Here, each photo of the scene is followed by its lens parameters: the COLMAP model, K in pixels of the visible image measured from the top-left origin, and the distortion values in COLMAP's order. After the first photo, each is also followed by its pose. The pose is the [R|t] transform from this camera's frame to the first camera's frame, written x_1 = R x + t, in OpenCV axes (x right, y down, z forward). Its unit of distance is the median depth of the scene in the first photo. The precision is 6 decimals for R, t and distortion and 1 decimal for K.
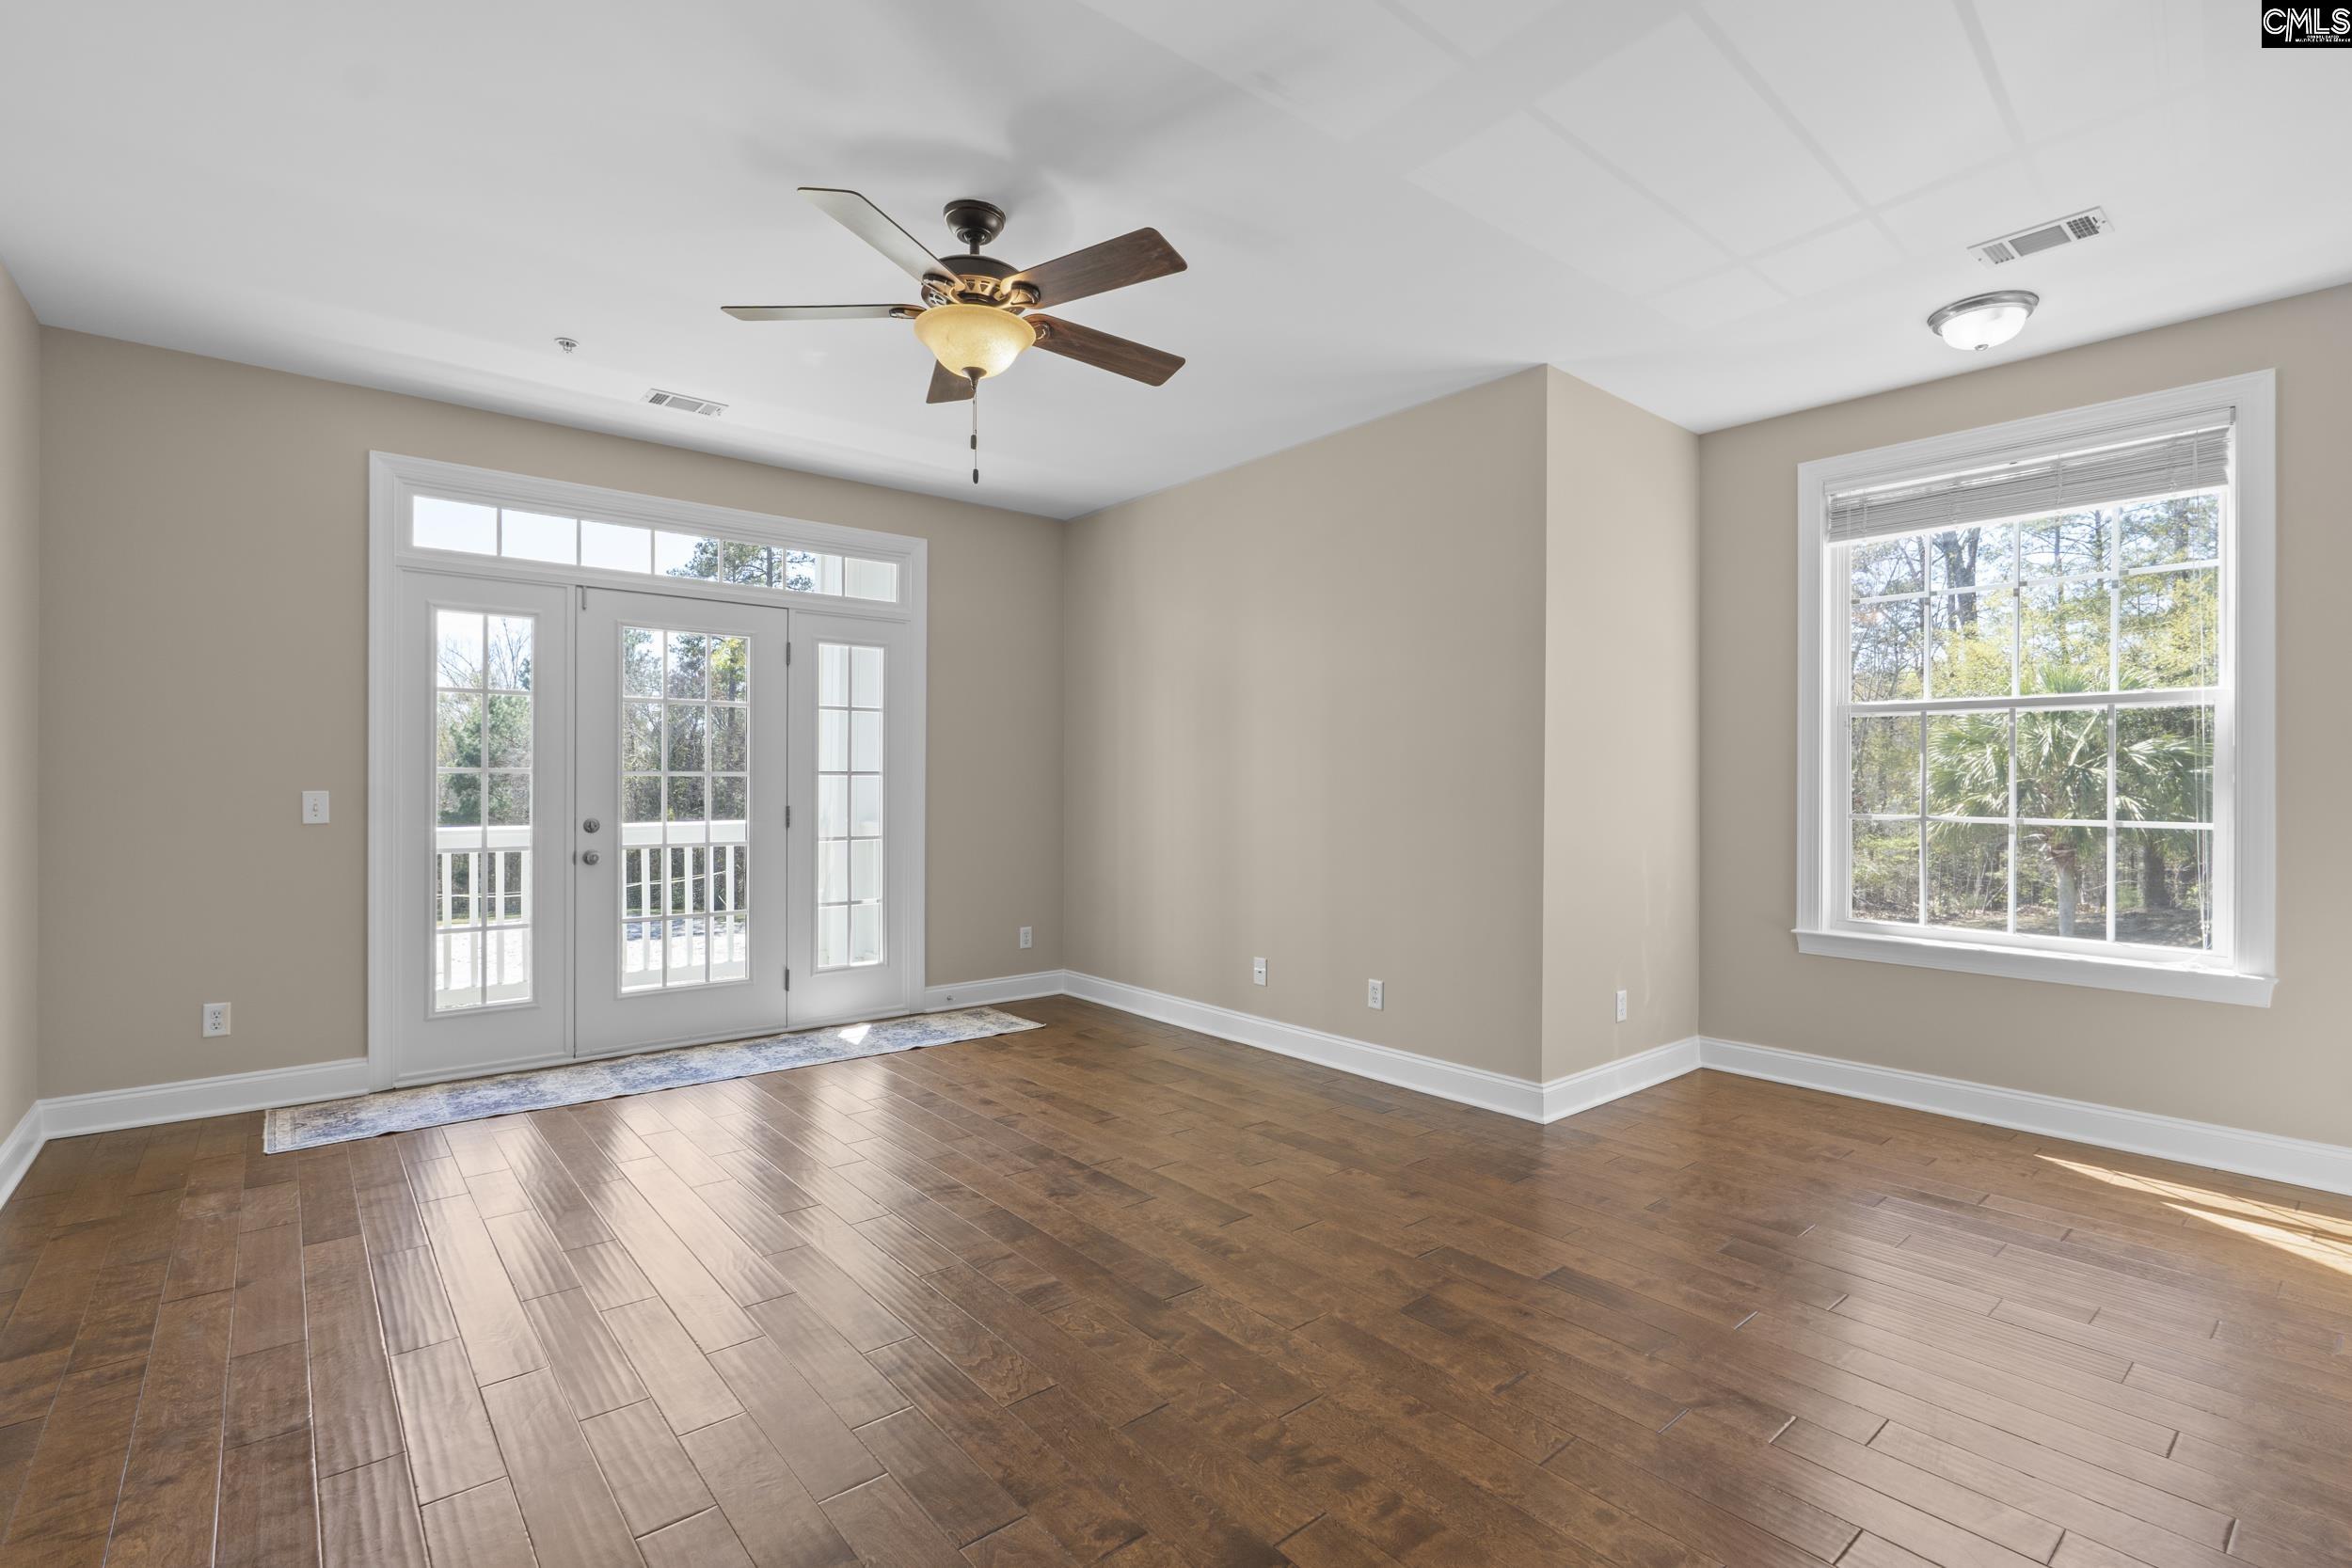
lens RADIAL K [[1091.6, 0, 1185.5], [0, 1091.6, 784.8], [0, 0, 1]] dist [-0.001928, -0.000794]
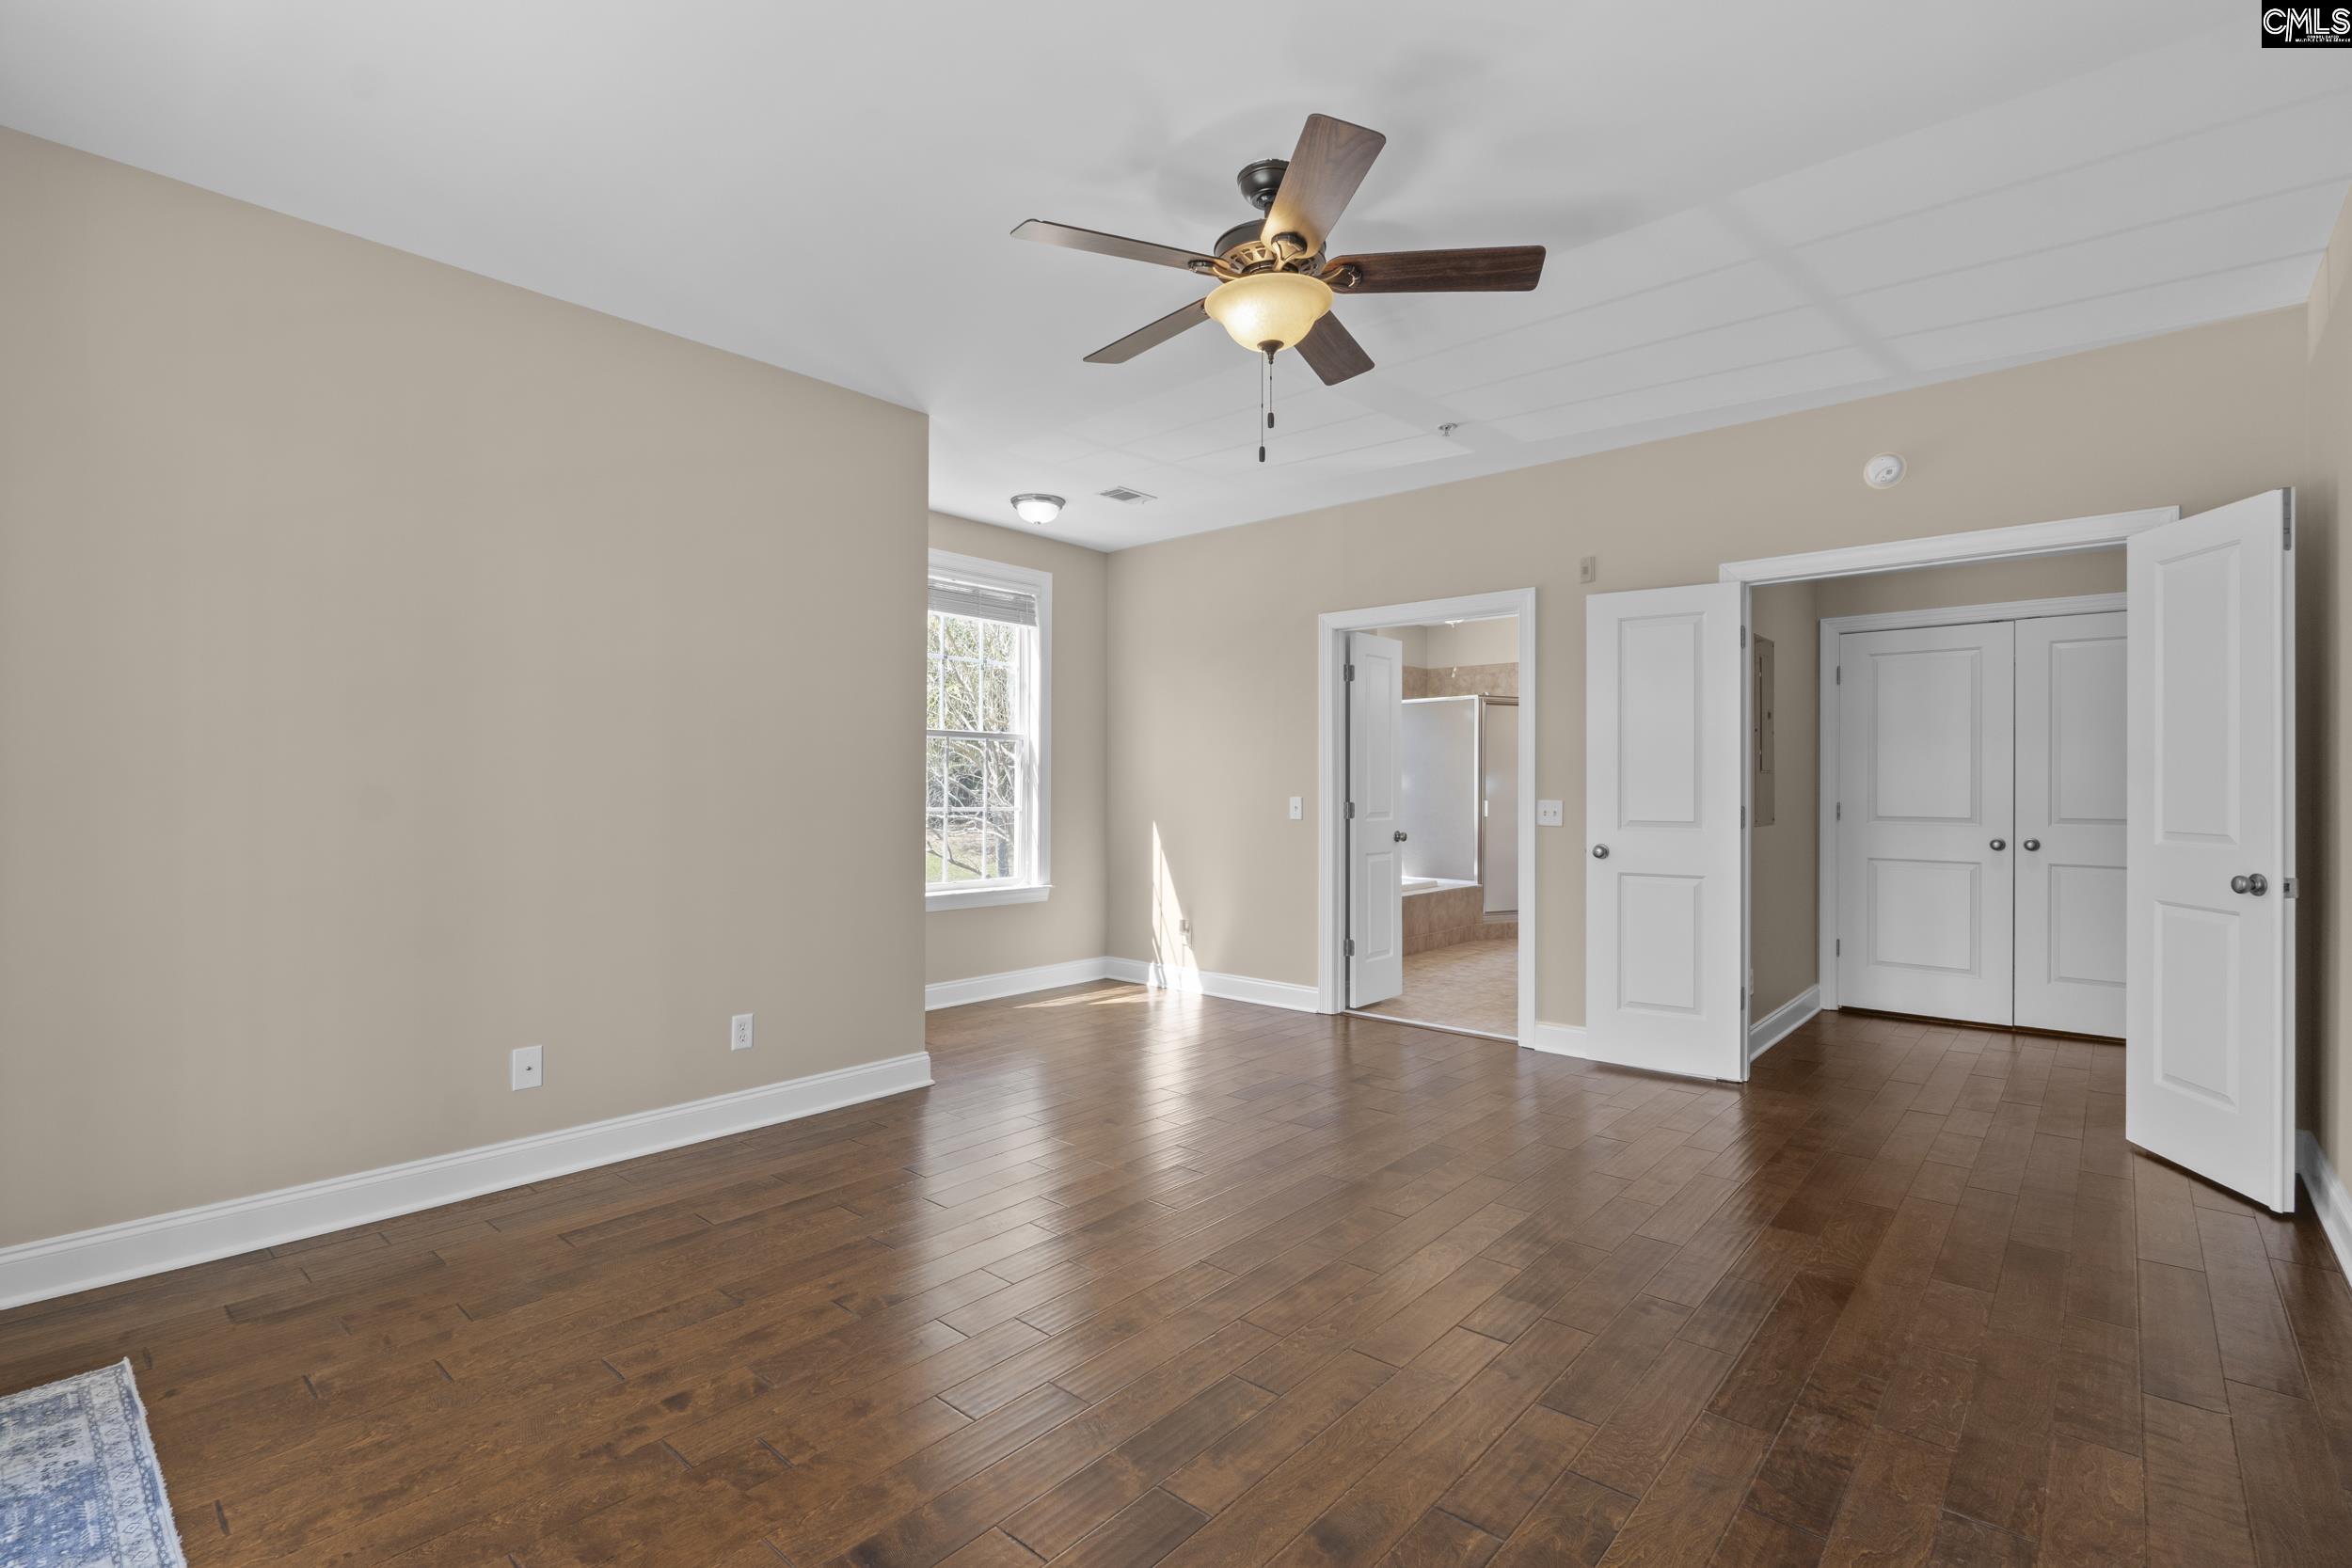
lens RADIAL K [[1091.6, 0, 1188.2], [0, 1091.6, 782.6], [0, 0, 1]] dist [-0.001928, -0.000794]
pose [[-0.163695, 0.007765, 0.986480, -0.785698], [0.001992, 0.999970, -0.007541, 0.006289], [-0.986509, 0.000730, -0.163706, 0.871856]]
